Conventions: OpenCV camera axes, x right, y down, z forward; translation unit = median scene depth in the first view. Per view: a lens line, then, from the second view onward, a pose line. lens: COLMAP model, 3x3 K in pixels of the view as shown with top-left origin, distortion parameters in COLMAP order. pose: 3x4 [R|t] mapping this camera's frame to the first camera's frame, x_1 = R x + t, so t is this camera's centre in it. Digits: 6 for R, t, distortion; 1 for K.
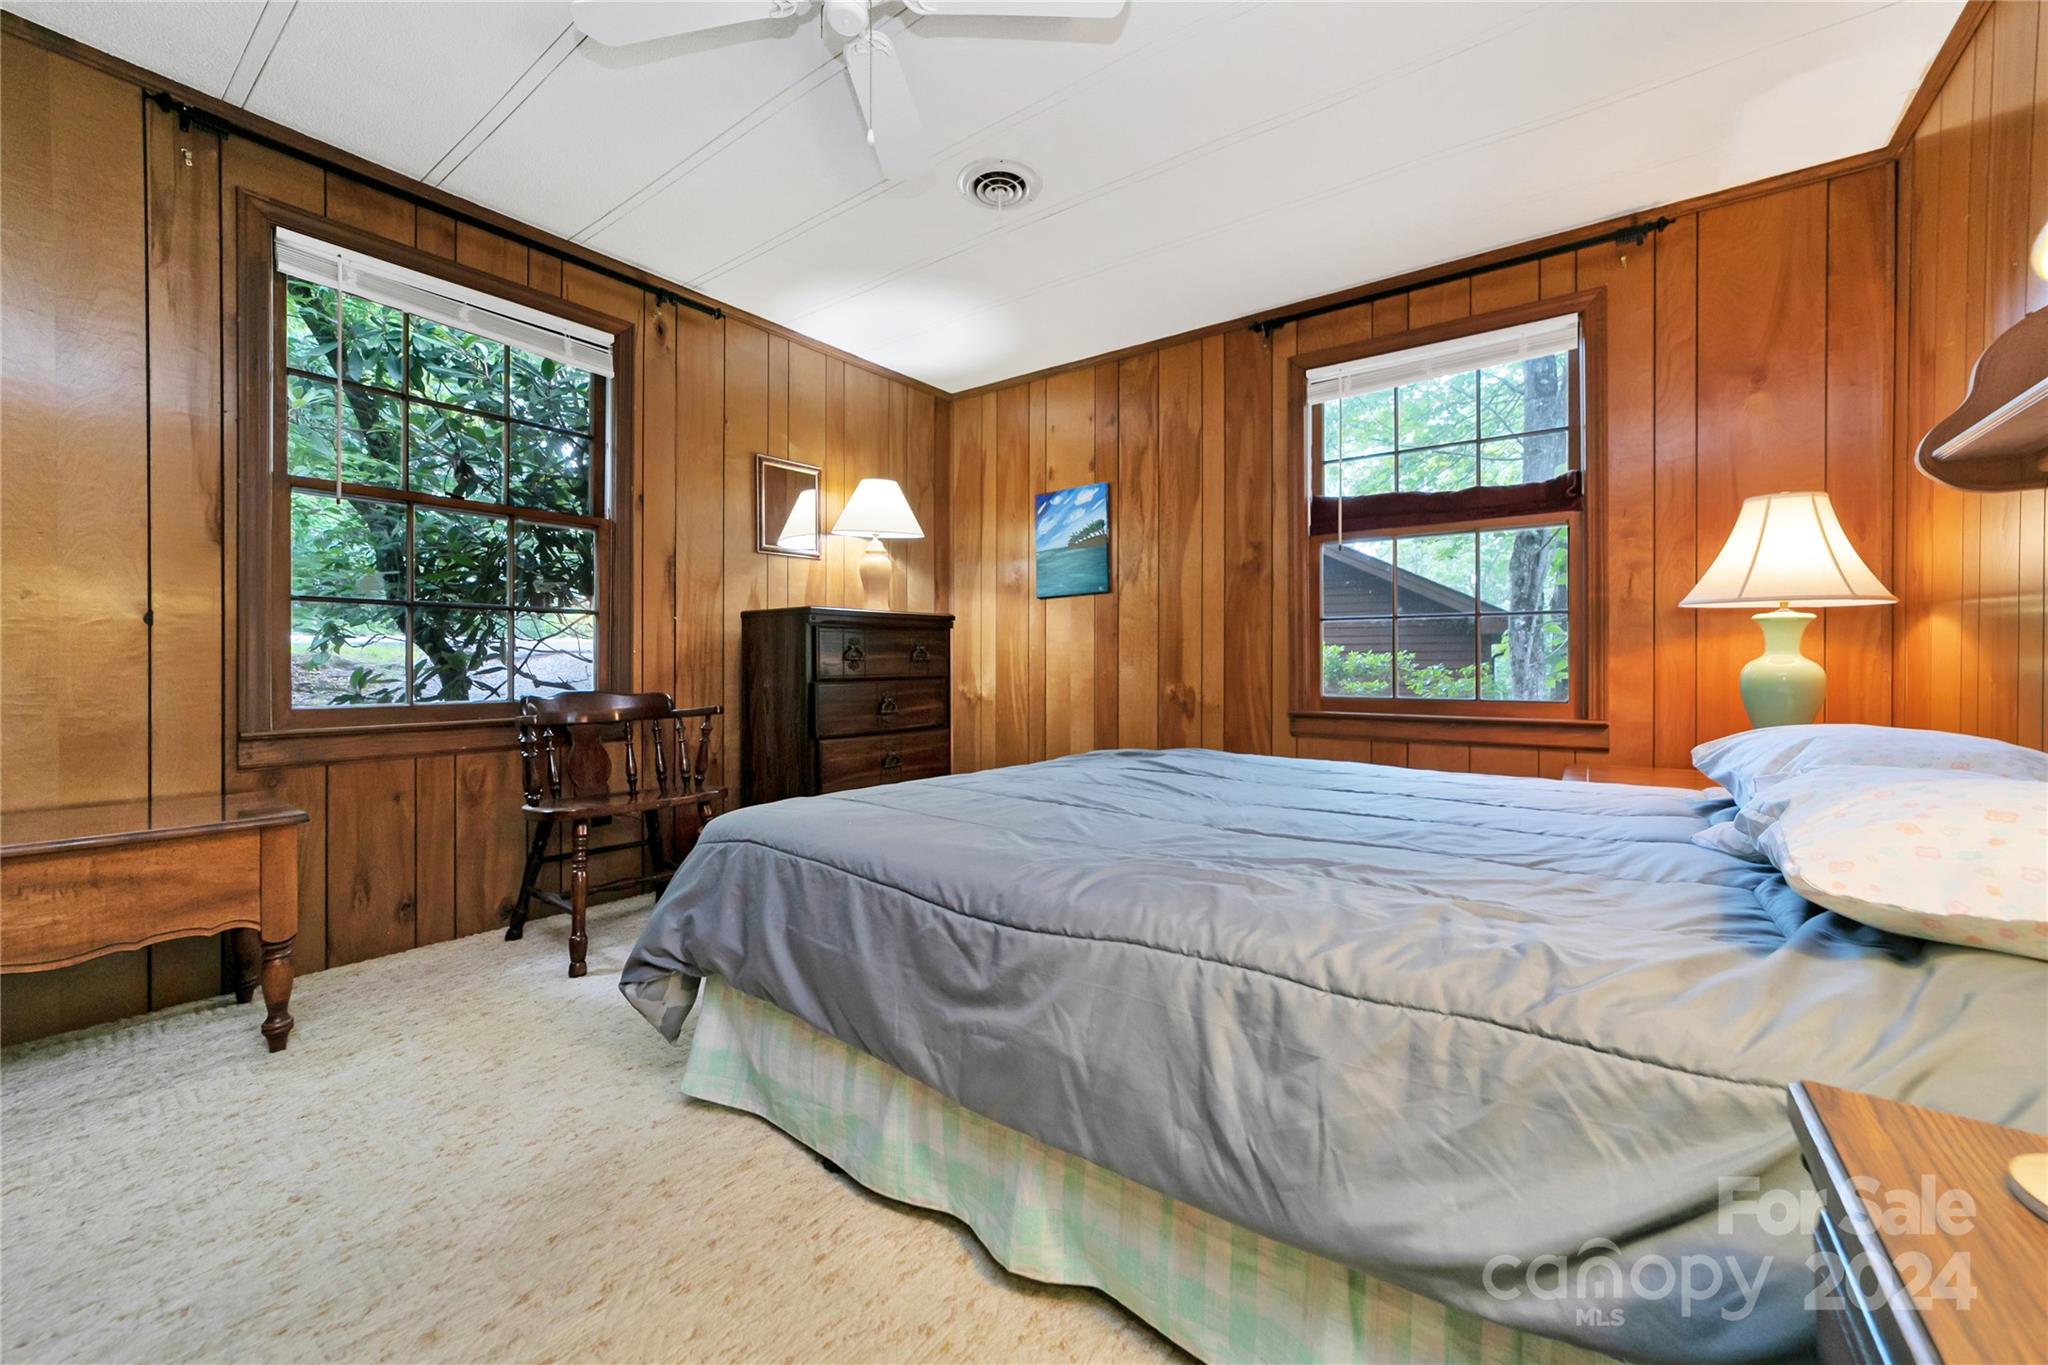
lens RADIAL K [[794.2, 0, 1017.2], [0, 794.2, 662.2], [0, 0, 1]] dist [-0.008915, 0.000008]
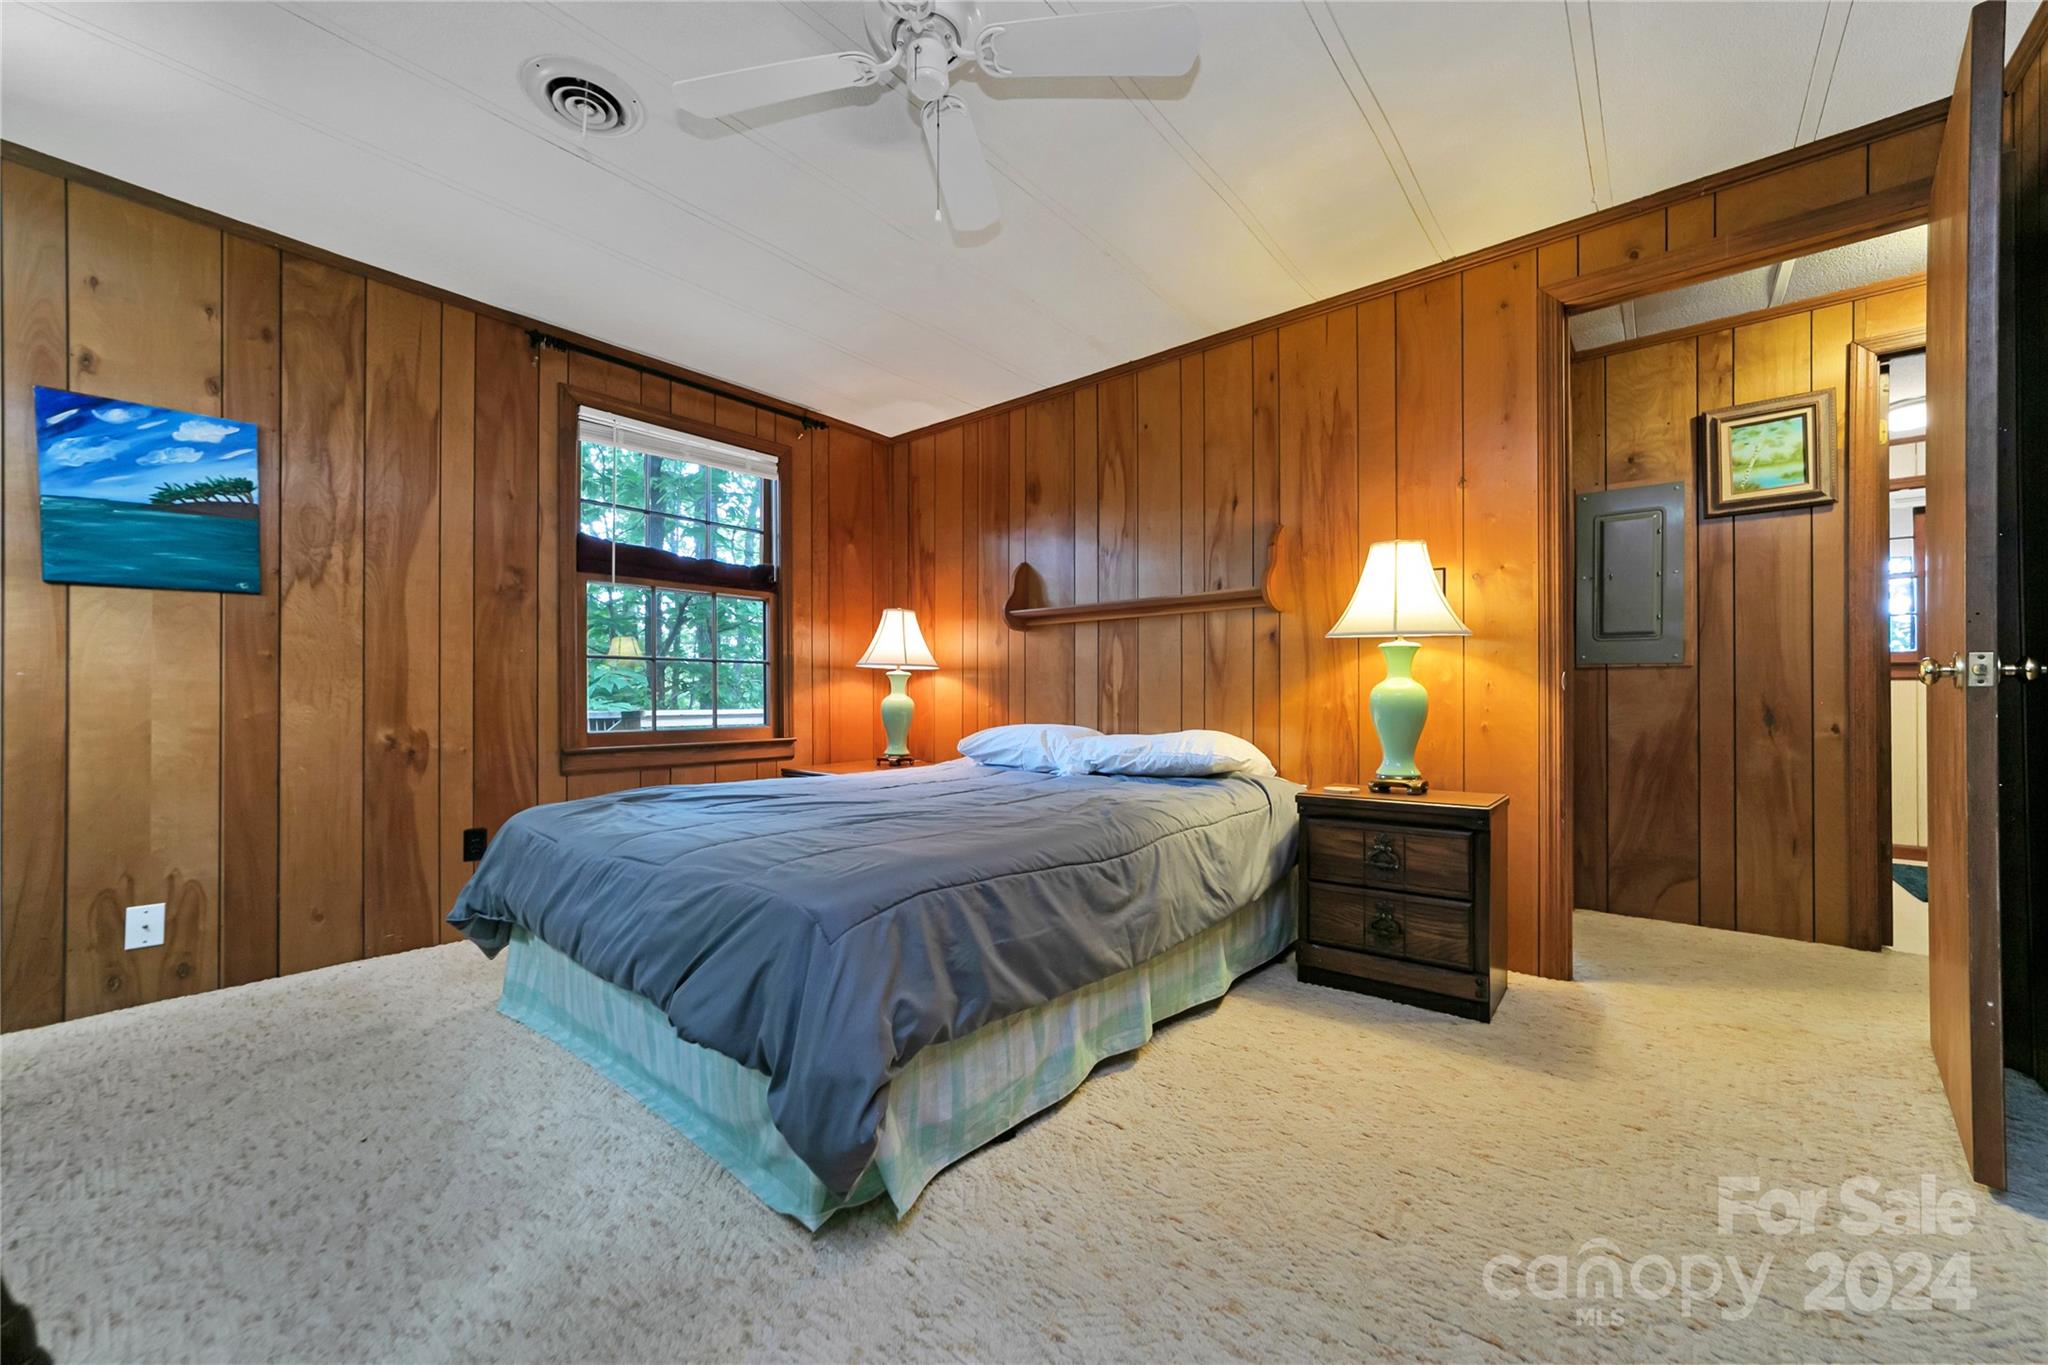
lens RADIAL K [[786.3, 0, 1039.3], [0, 786.3, 692.4], [0, 0, 1]] dist [-0.010682, 0.000061]
pose [[0.035096, 0.005302, 0.999370, -0.567933], [0.000975, 0.999985, -0.005339, -0.002205], [-0.999383, 0.001162, 0.035090, 0.375047]]
